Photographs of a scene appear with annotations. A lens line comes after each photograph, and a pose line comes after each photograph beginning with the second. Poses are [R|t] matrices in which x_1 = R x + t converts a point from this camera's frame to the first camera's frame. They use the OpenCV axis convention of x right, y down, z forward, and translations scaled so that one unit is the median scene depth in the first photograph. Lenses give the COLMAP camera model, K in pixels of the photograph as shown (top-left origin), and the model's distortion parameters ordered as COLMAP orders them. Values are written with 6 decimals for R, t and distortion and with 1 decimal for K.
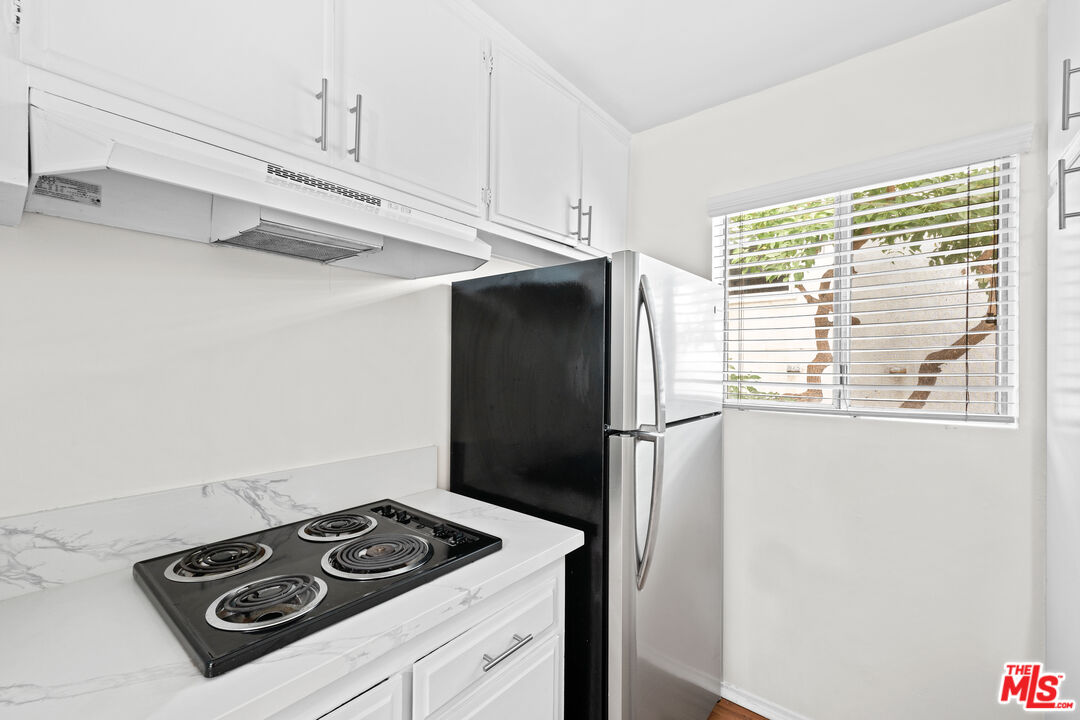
lens RADIAL K [[449.9, 0, 540.0], [0, 449.9, 360.0], [0, 0, 1]] dist [-0.000943, -0.000144]
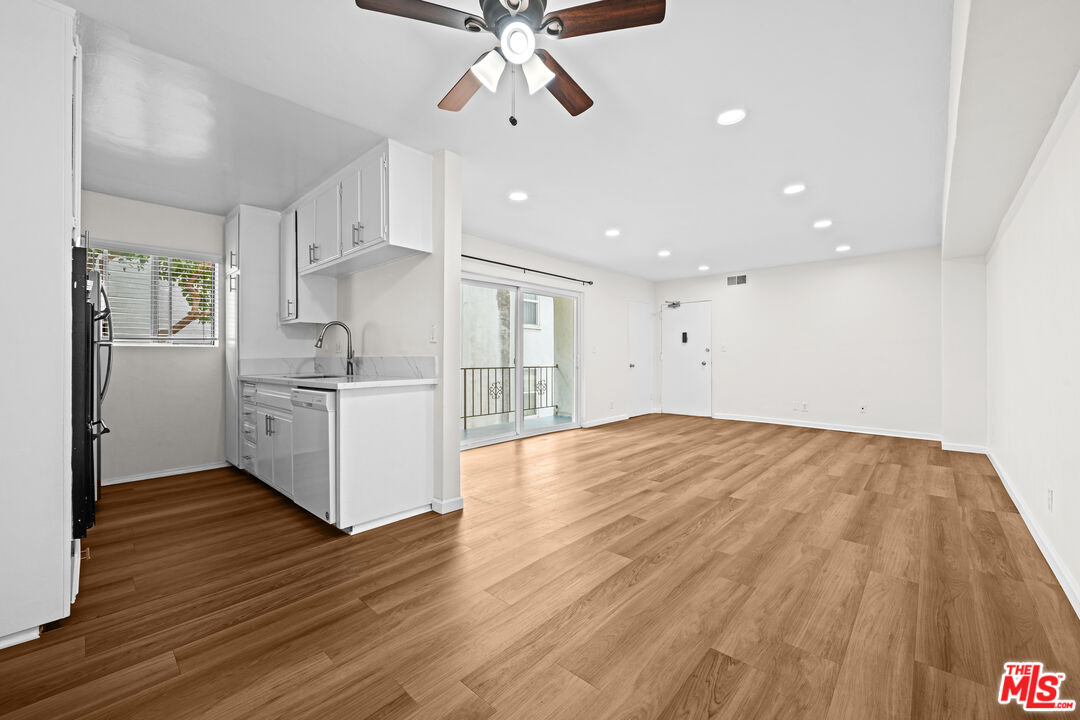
lens RADIAL K [[428.1, 0, 540.0], [0, 428.1, 360.0], [0, 0, 1]] dist [0.001109, -0.000002]
pose [[0.052221, -0.013665, 0.998542, -1.877280], [-0.002395, 0.999902, 0.013809, 0.196480], [-0.998633, -0.003113, 0.052183, -1.462419]]
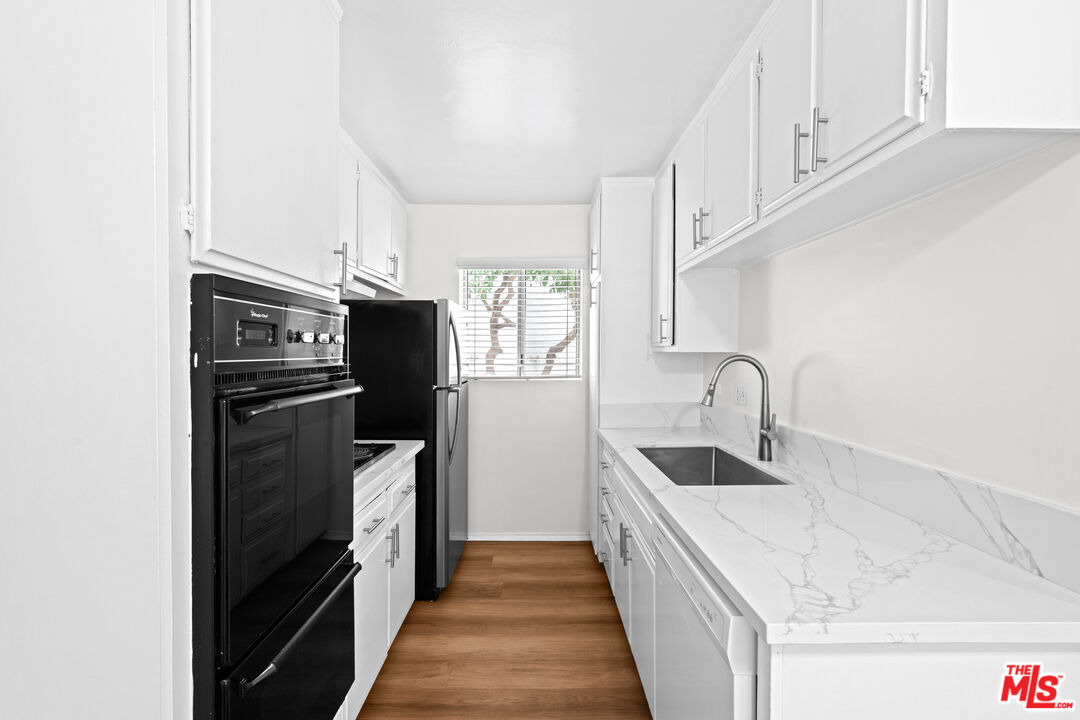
lens RADIAL K [[474.7, 0, 546.0], [0, 474.7, 359.6], [0, 0, 1]] dist [-0.000979, 0.000126]
pose [[0.754833, -0.014147, 0.655765, -0.768367], [0.000000, 0.999767, 0.021569, -0.013717], [-0.655917, -0.016281, 0.754657, -0.810162]]
